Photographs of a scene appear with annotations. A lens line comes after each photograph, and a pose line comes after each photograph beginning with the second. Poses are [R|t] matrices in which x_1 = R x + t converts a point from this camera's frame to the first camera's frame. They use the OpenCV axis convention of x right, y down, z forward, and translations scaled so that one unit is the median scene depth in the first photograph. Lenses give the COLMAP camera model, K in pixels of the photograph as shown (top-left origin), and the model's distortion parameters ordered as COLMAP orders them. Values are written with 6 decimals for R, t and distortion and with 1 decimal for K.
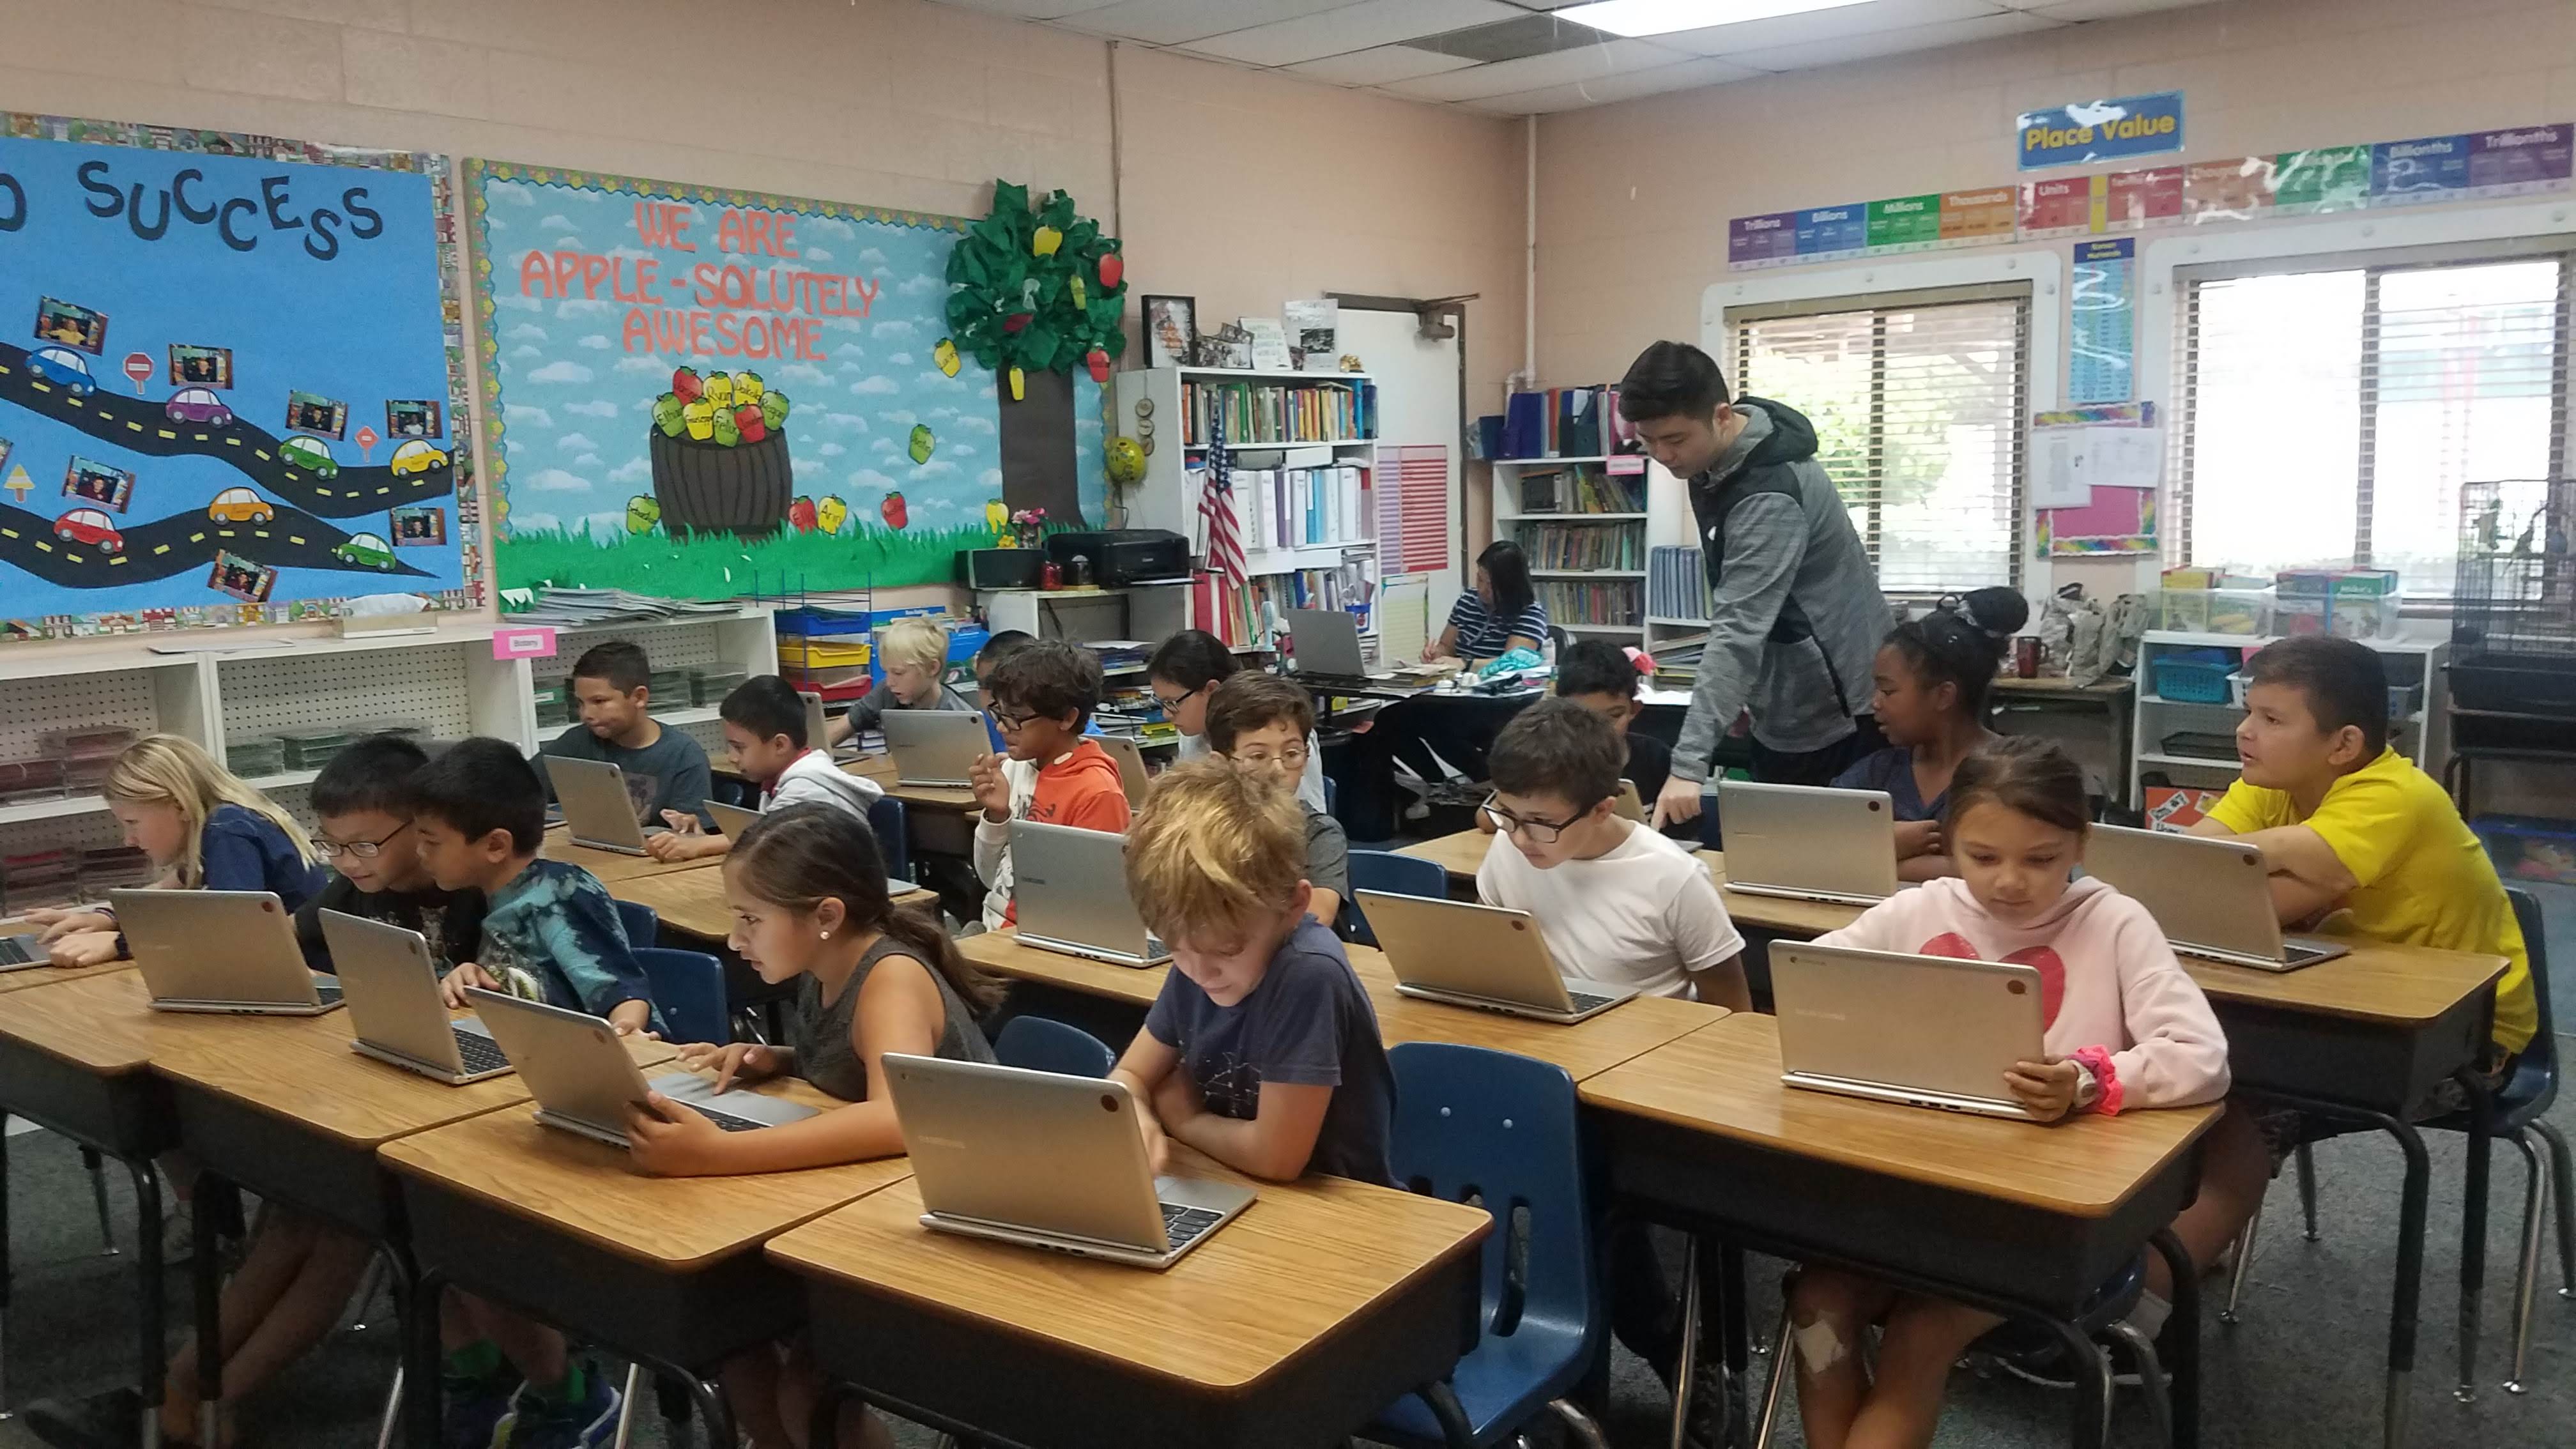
lens RADIAL K [[1990.4, 0, 1288.0], [0, 1990.4, 724.5], [0, 0, 1]] dist [0.000825, -0.000946]
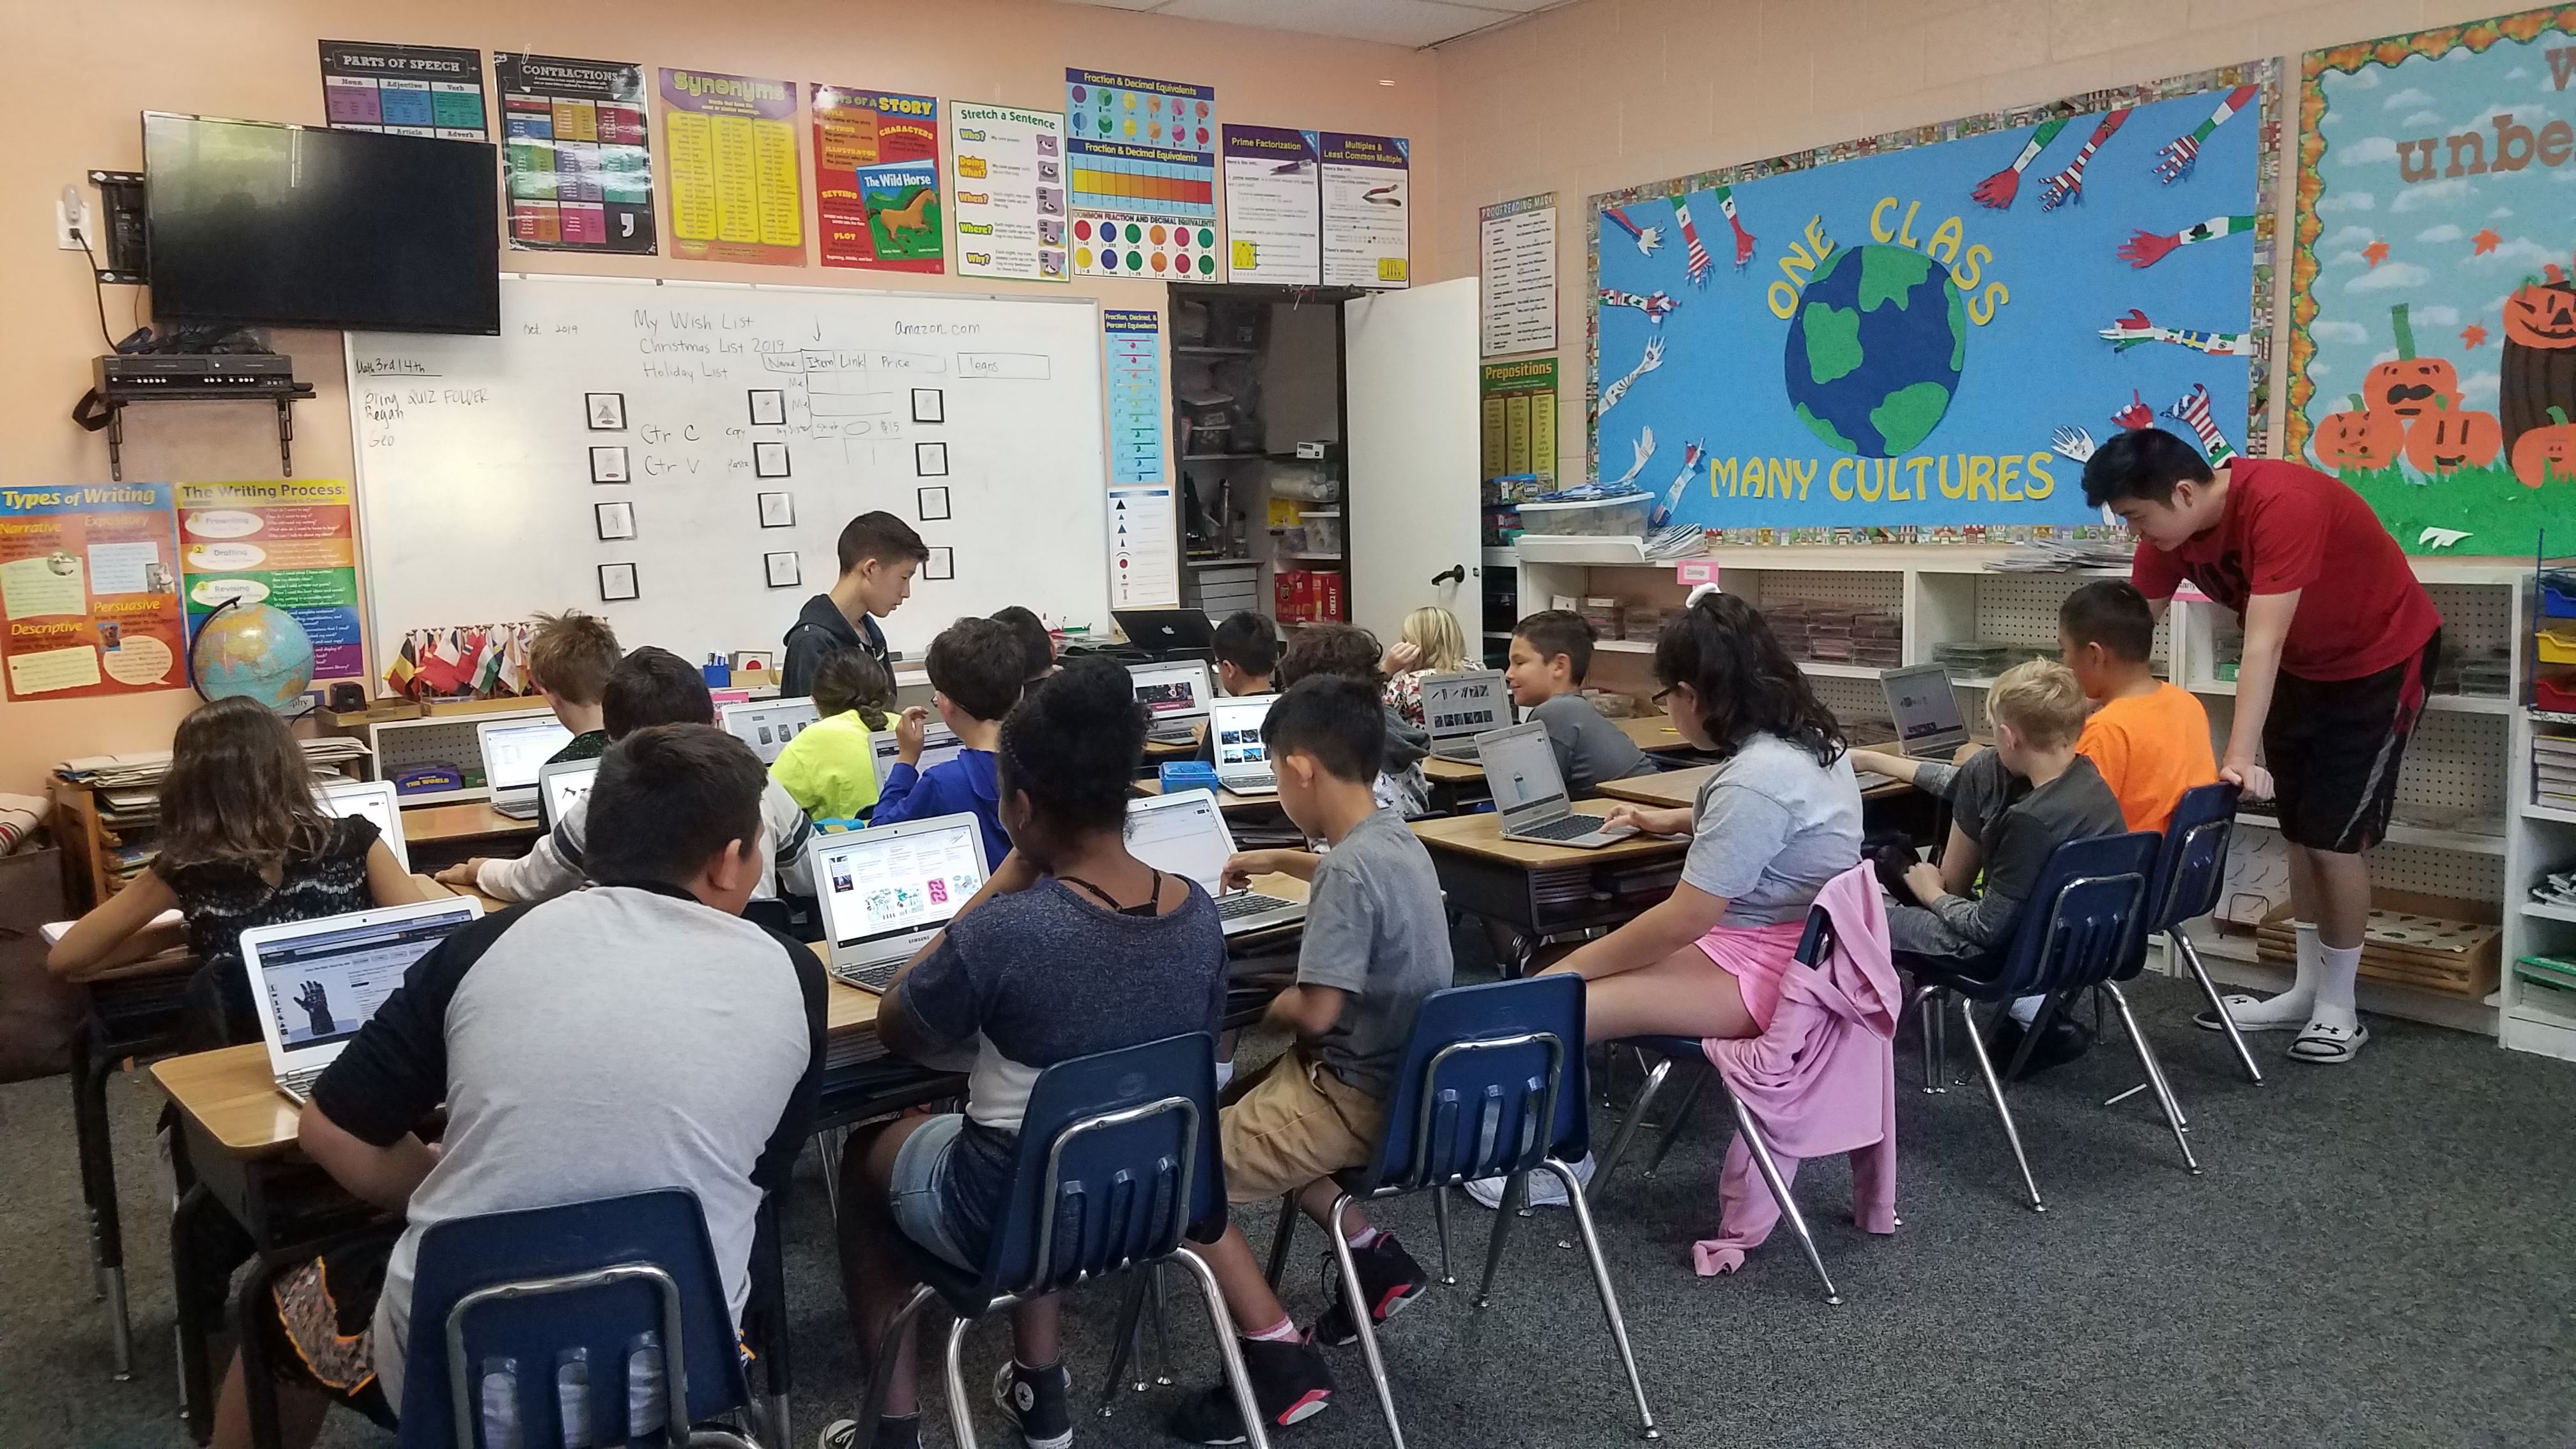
lens RADIAL K [[1990.4, 0, 1288.0], [0, 1990.4, 724.5], [0, 0, 1]] dist [0.000825, -0.000946]
pose [[-0.210664, 0.151184, -0.965797, 0.612042], [-0.084336, 0.981474, 0.172034, -0.099610], [0.973914, 0.117693, -0.194011, 0.758183]]
